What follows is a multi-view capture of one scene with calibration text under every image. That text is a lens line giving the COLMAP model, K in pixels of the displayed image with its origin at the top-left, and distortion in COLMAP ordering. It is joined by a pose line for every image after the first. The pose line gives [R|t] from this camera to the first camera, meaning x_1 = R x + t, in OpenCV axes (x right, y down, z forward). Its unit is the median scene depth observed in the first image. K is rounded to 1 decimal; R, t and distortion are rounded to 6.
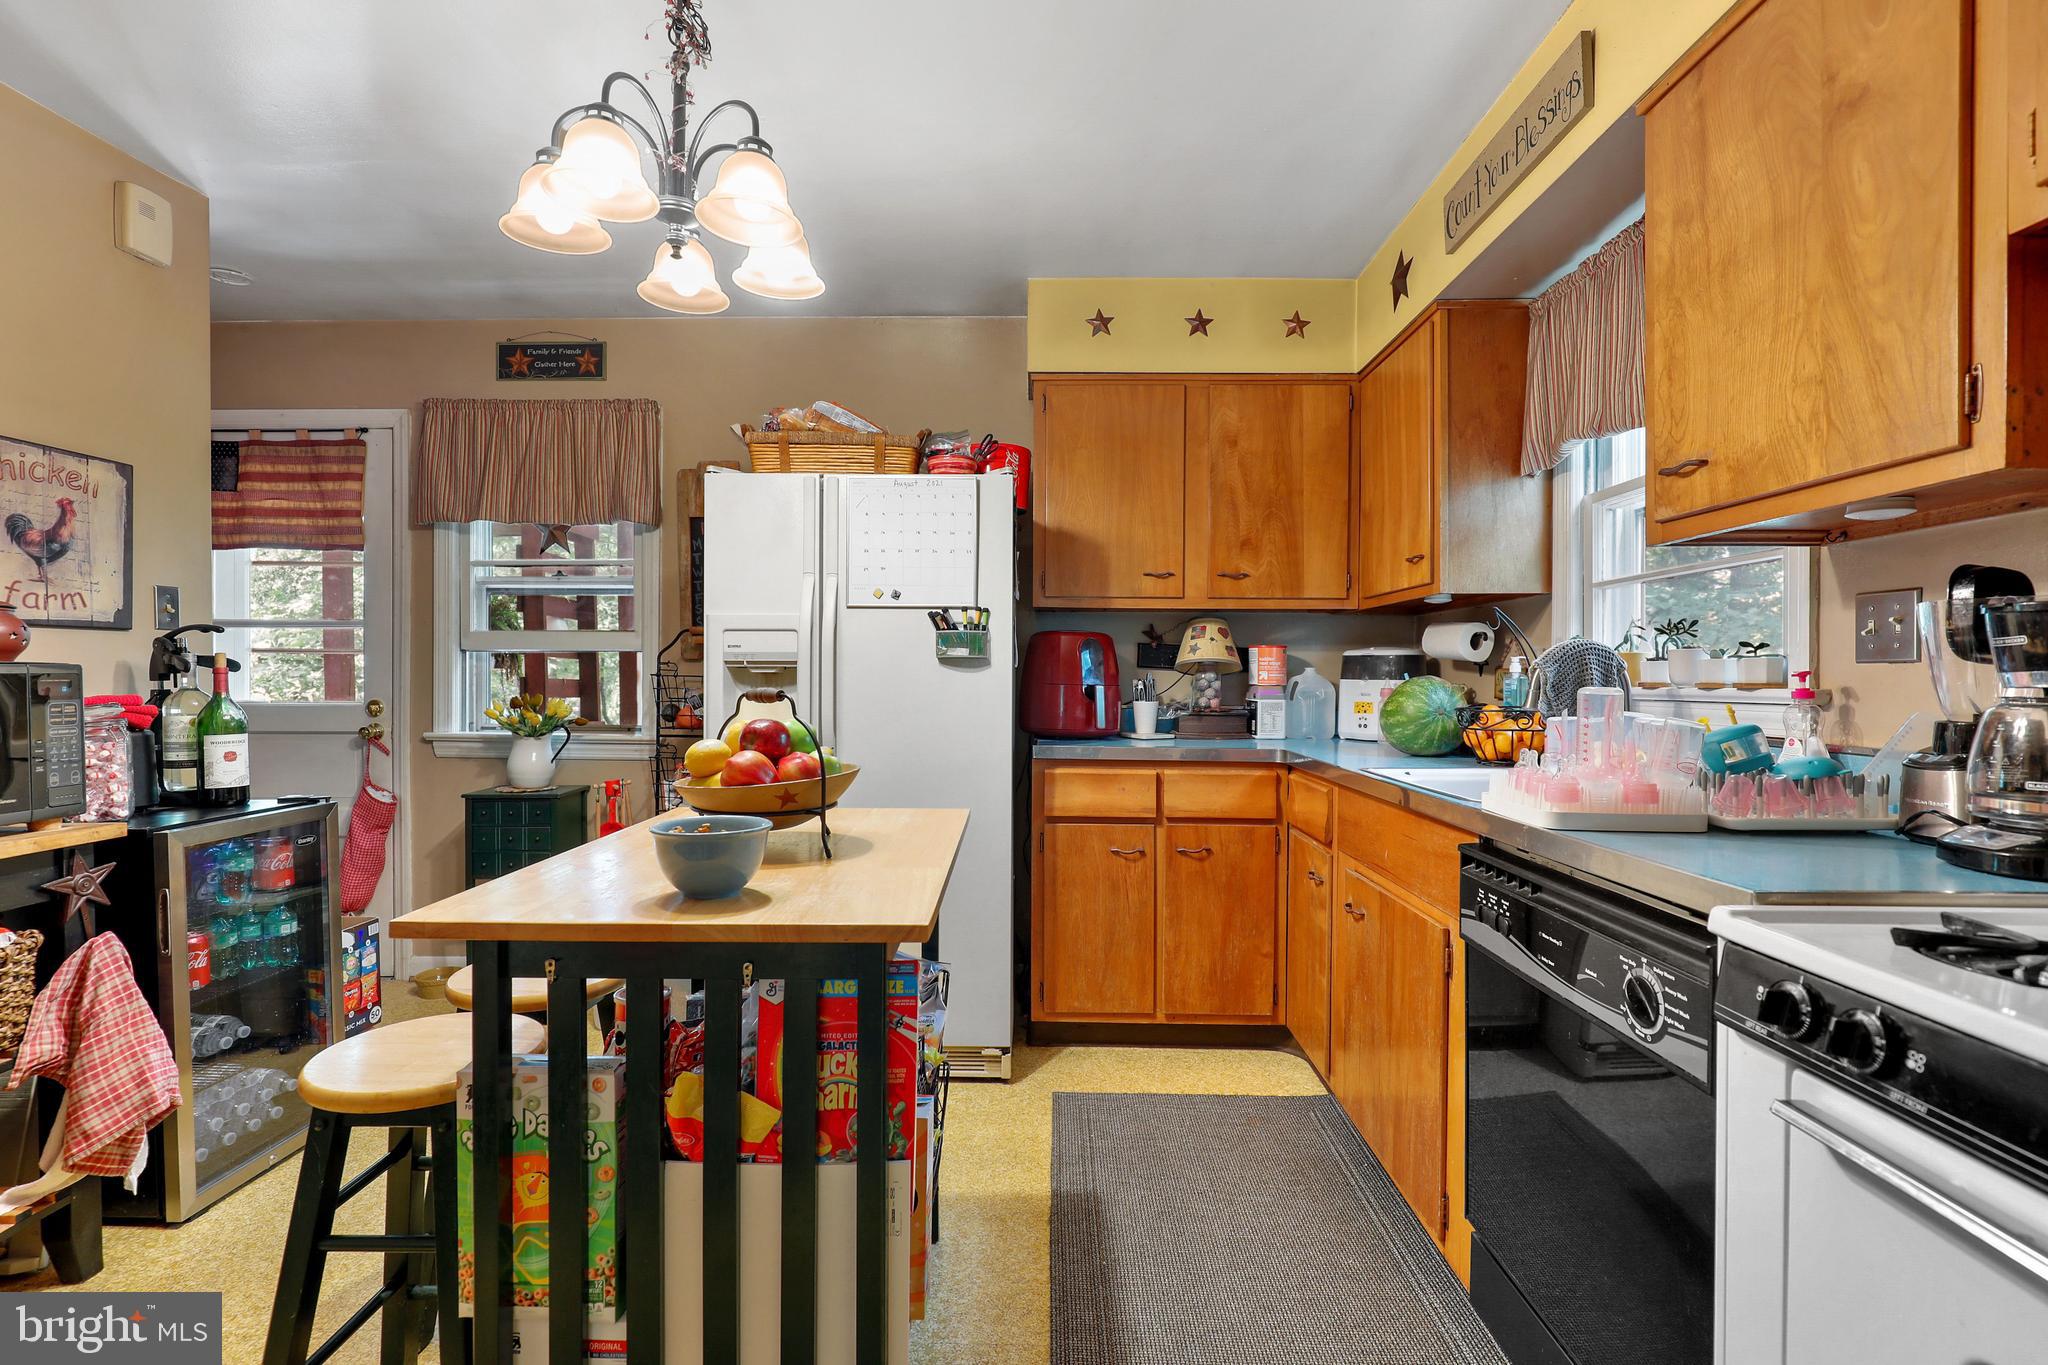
lens RADIAL K [[951.1, 0, 1024.0], [0, 951.1, 682.5], [0, 0, 1]] dist [0.000043, 0.000093]
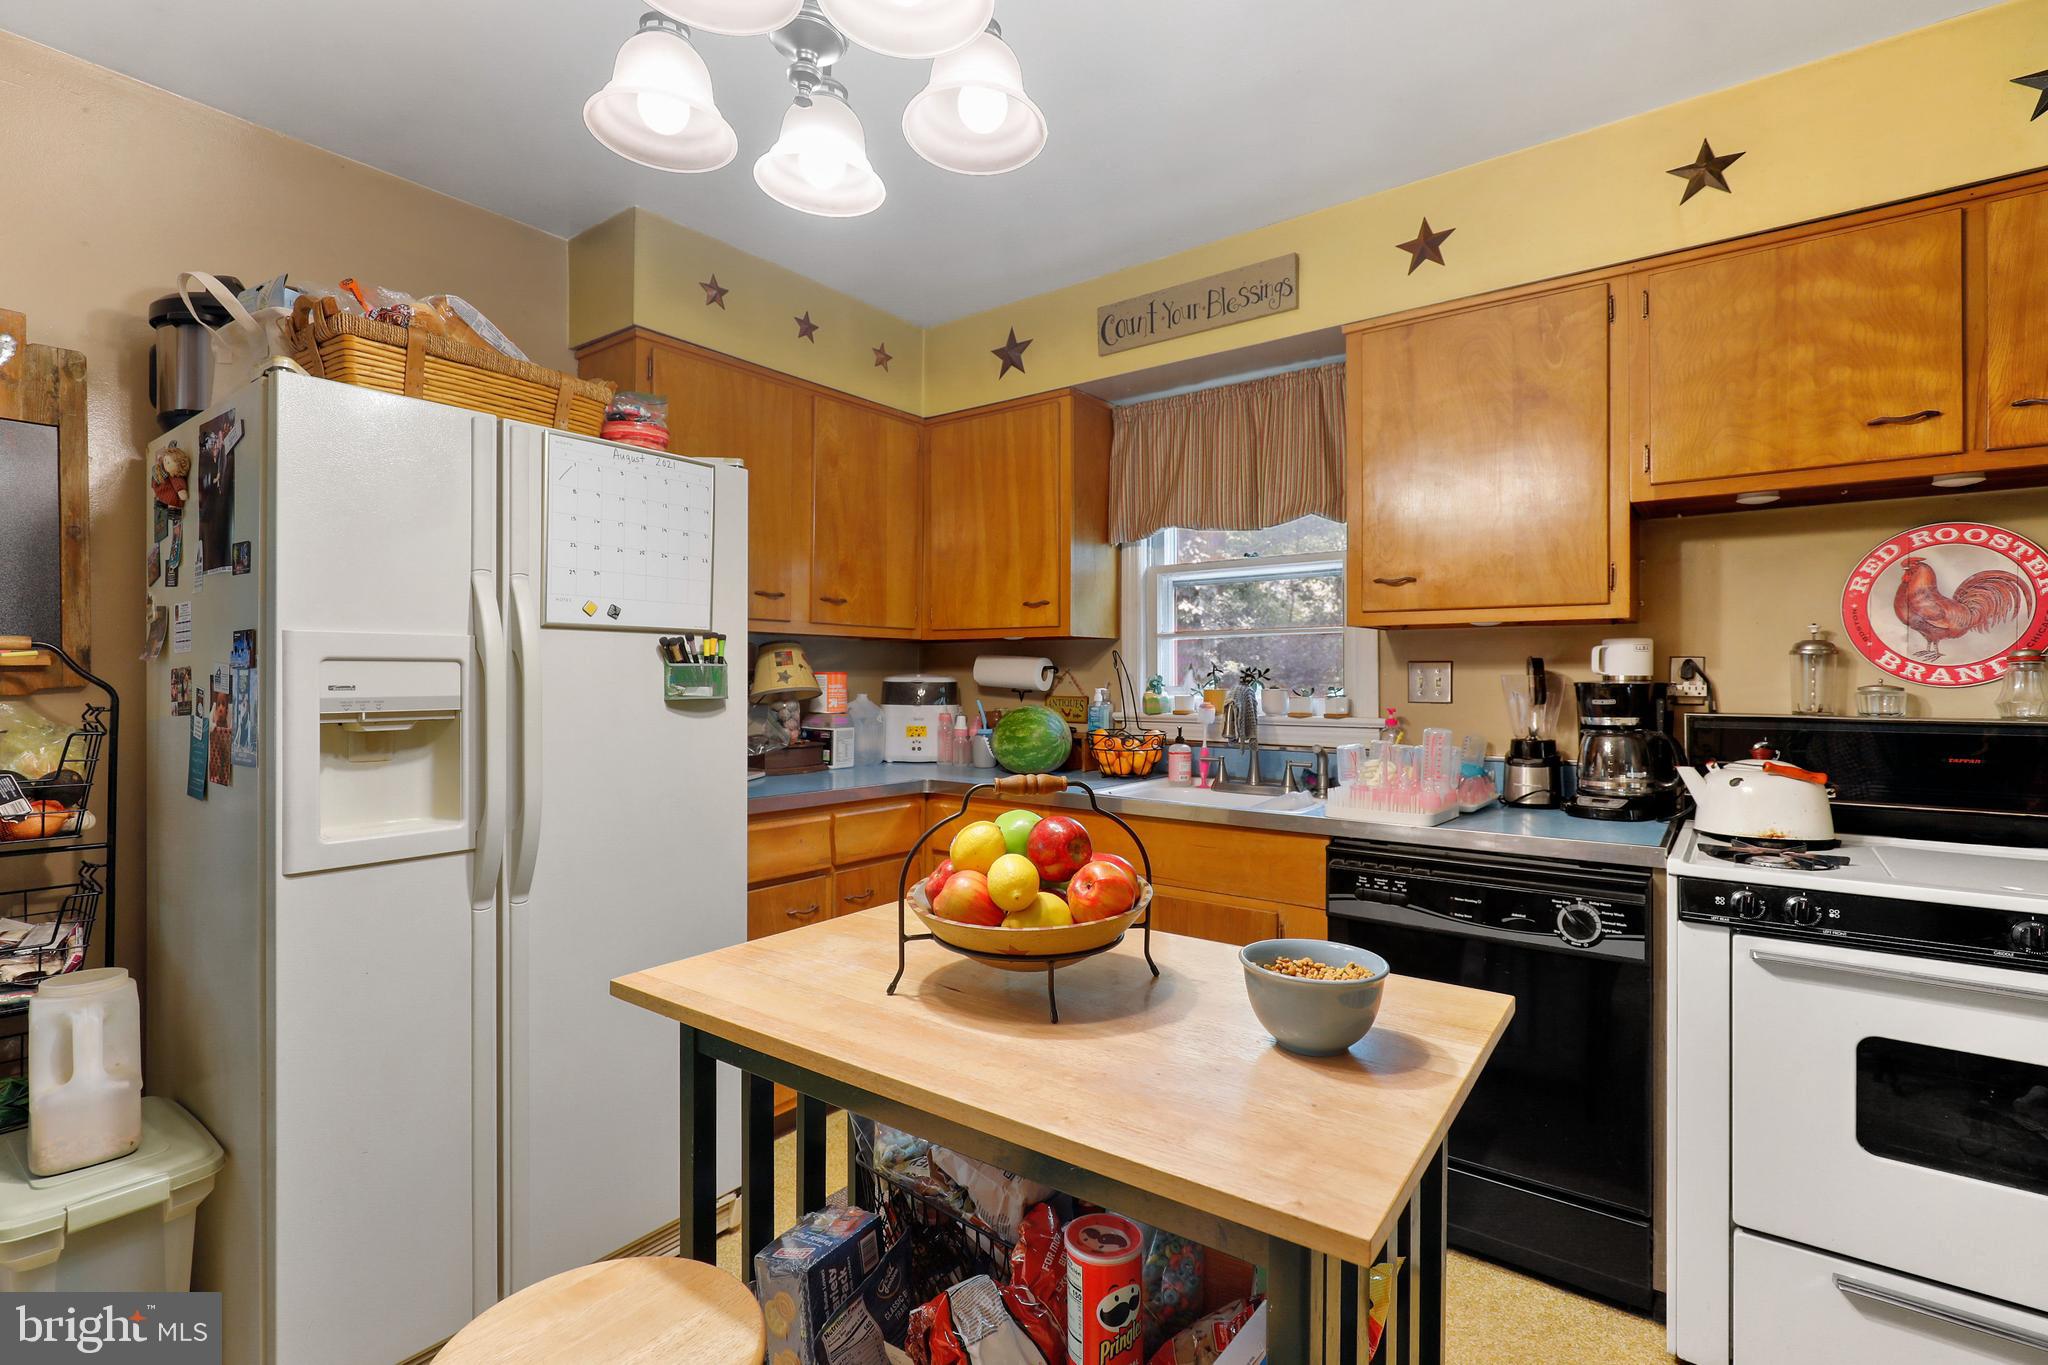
lens RADIAL K [[949.2, 0, 1026.9], [0, 949.2, 671.2], [0, 0, 1]] dist [-0.004296, 0.000130]
pose [[0.585887, 0.000217, 0.810392, -0.523929], [0.006098, 0.999970, -0.004676, -0.042981], [-0.810370, 0.007682, 0.585869, 0.340115]]
